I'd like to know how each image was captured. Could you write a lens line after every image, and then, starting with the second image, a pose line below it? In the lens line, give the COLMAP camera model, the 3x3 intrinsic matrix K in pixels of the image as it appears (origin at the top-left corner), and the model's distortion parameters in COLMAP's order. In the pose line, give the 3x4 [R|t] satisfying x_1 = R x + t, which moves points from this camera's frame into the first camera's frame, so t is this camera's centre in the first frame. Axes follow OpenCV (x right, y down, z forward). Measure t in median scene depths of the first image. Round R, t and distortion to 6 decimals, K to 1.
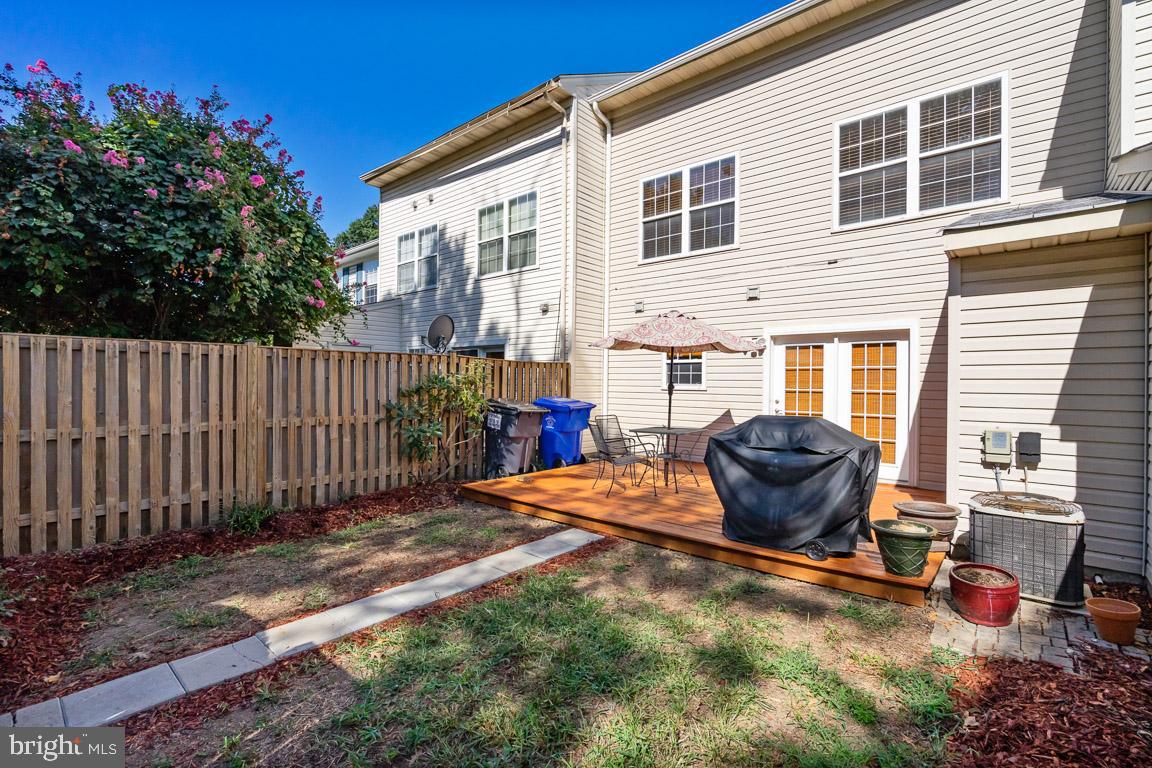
lens RADIAL K [[528.1, 0, 561.9], [0, 528.1, 377.4], [0, 0, 1]] dist [-0.001850, 0.000777]
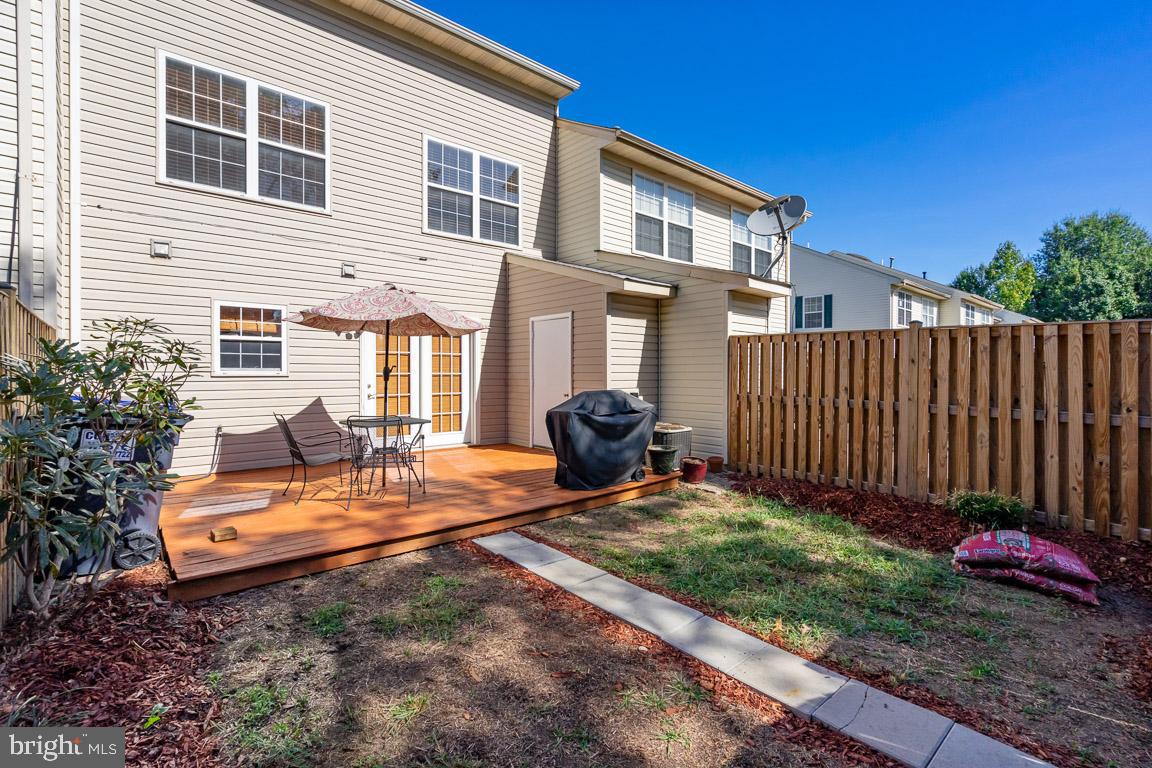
lens RADIAL K [[549.9, 0, 579.6], [0, 549.9, 366.9], [0, 0, 1]] dist [0.018145, -0.000052]
pose [[0.091179, -0.005679, 0.995818, -0.628107], [-0.010052, 0.999928, 0.006623, 0.000311], [-0.995784, -0.010614, 0.091115, 0.560327]]
